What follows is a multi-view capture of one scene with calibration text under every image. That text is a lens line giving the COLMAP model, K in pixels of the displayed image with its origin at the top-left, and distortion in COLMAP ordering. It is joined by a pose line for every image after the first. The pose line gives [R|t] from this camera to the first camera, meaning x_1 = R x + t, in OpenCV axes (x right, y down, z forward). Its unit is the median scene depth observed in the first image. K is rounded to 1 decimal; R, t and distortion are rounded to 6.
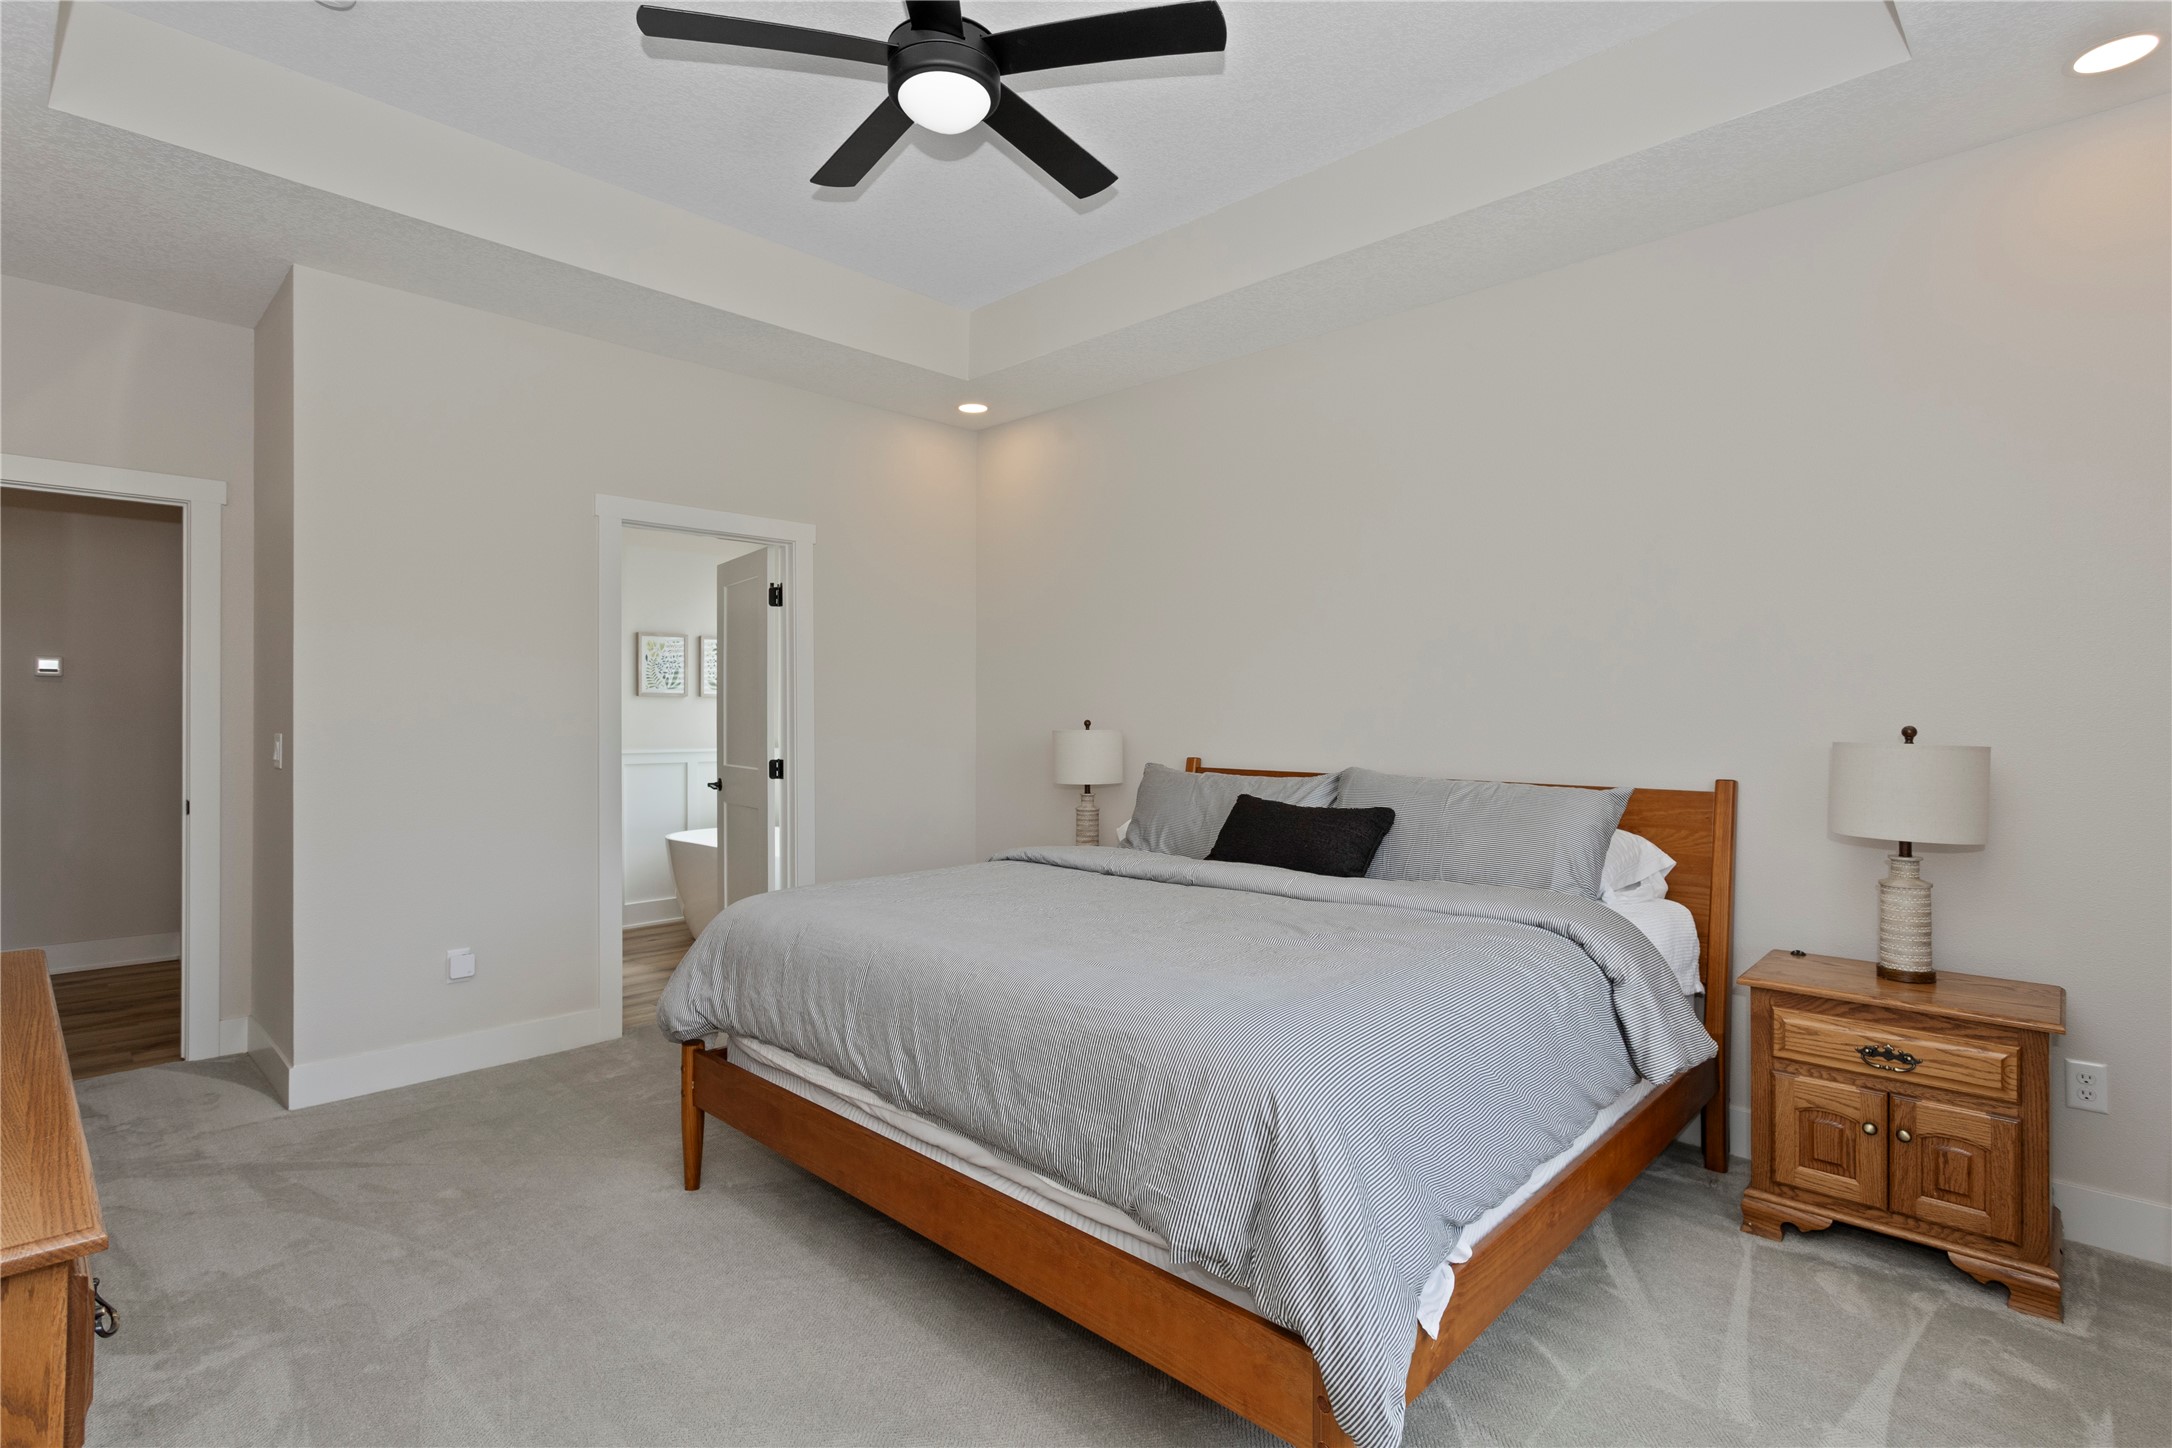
lens RADIAL K [[1082.0, 0, 1082.2], [0, 1082.0, 715.8], [0, 0, 1]] dist [0.000421, -0.000179]
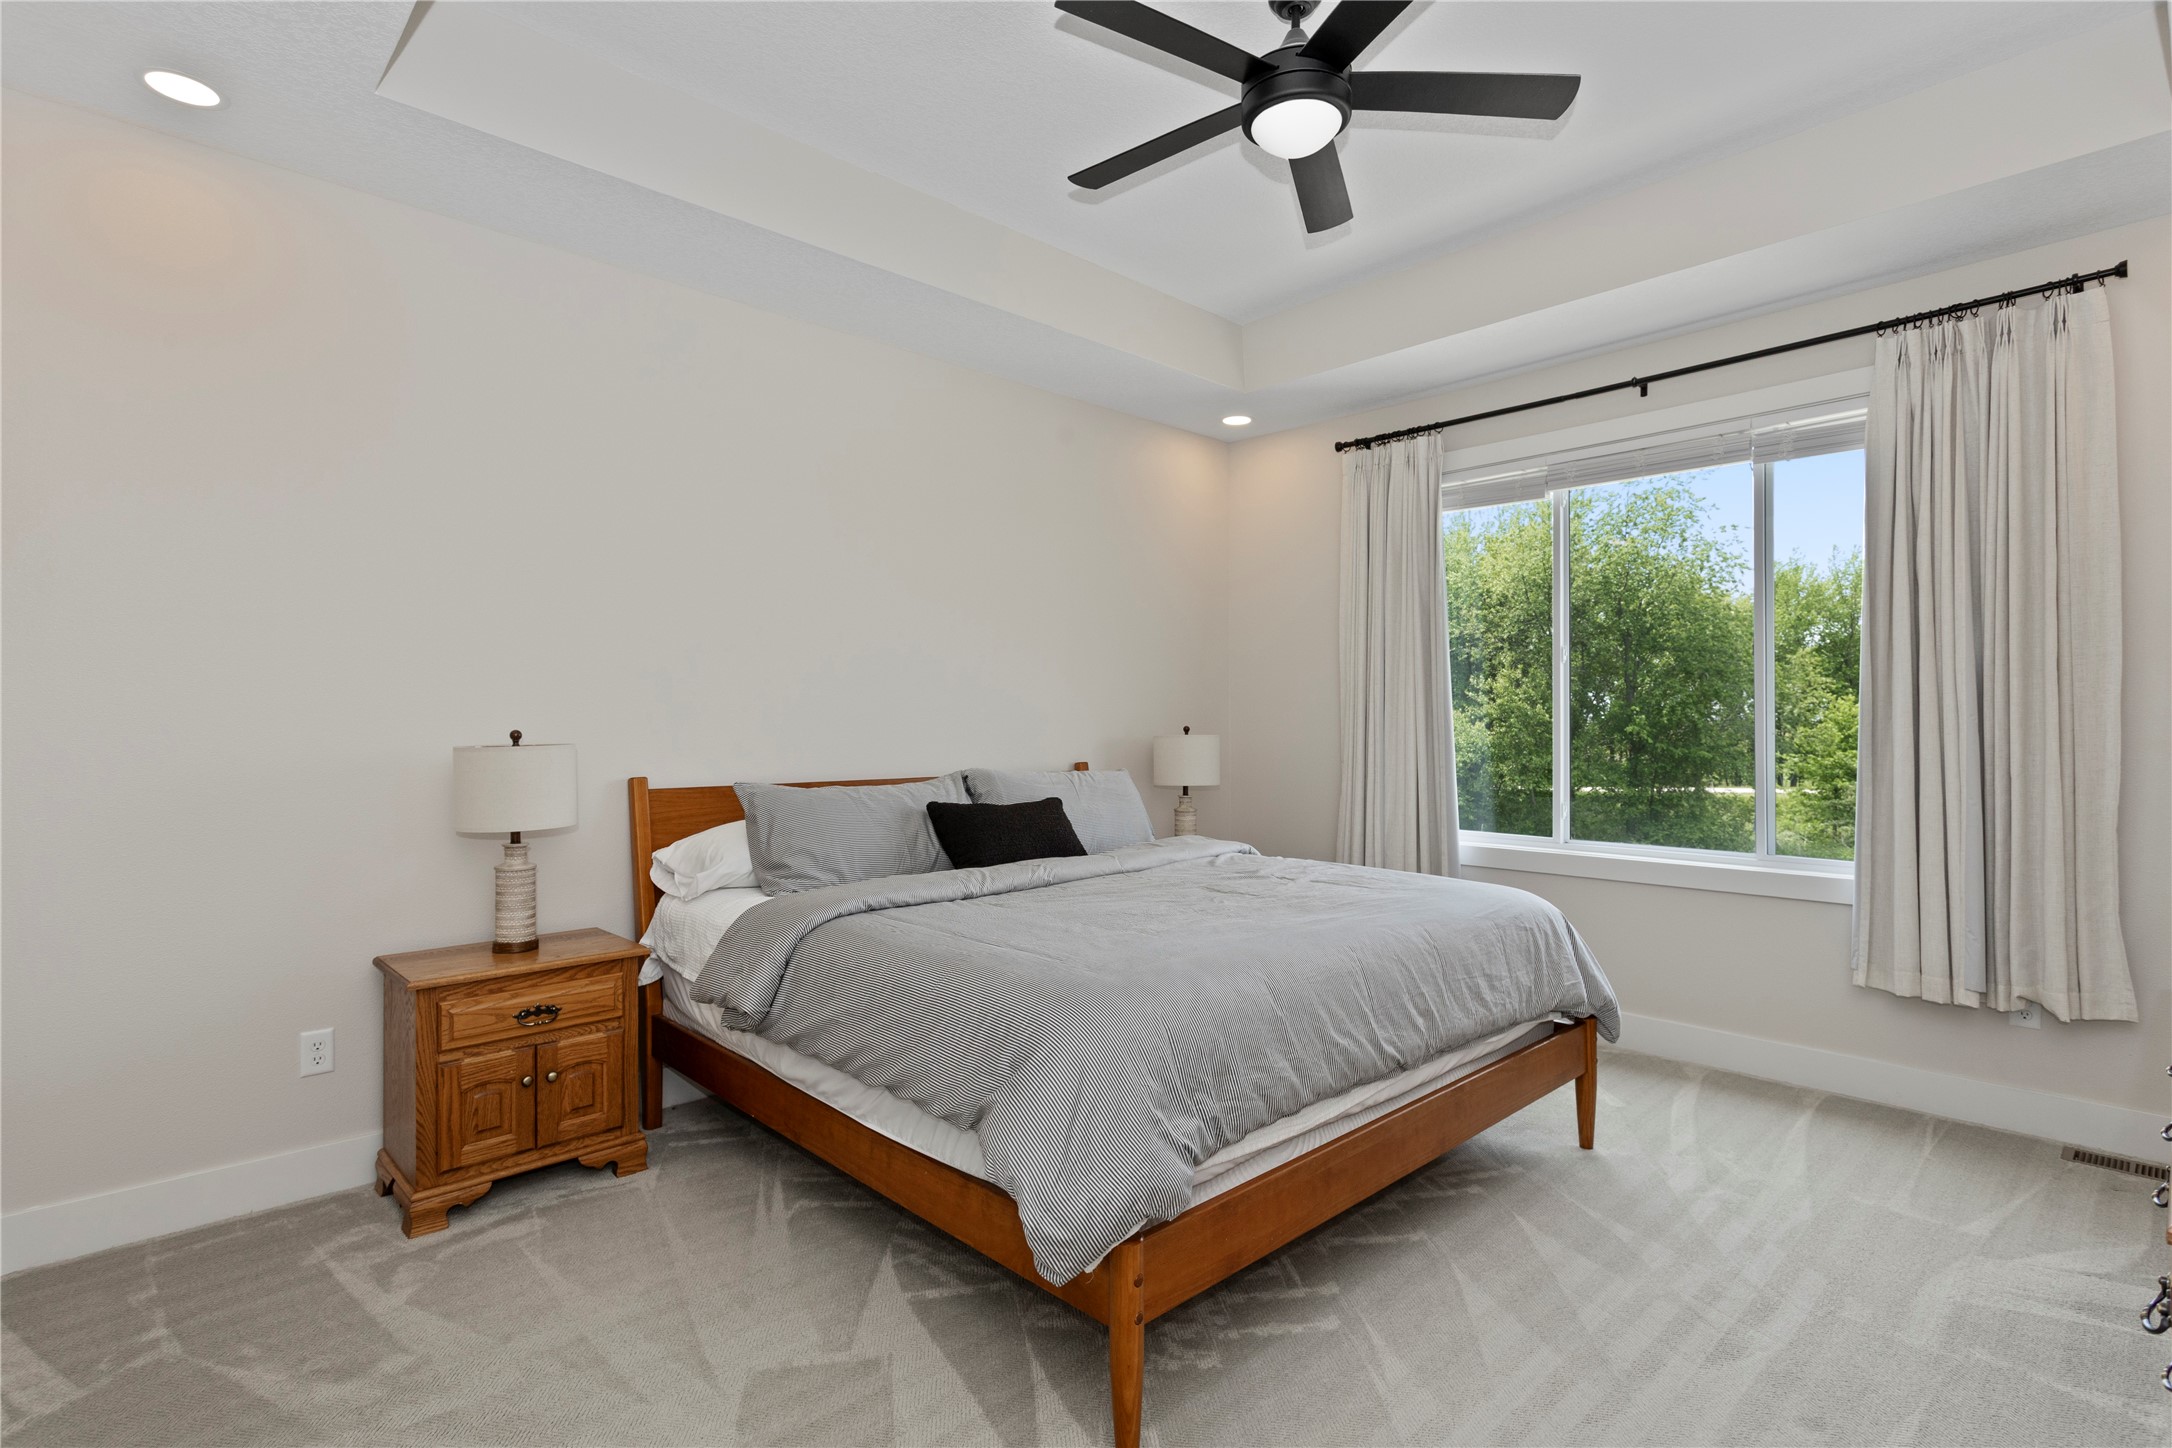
lens RADIAL K [[1044.6, 0, 1081.9], [0, 1044.6, 716.6], [0, 0, 1]] dist [0.001163, 0.000256]
pose [[0.060573, -0.001008, 0.998163, -0.349900], [0.007011, 0.999975, 0.000584, -0.002602], [-0.998139, 0.006963, 0.060579, 0.350085]]
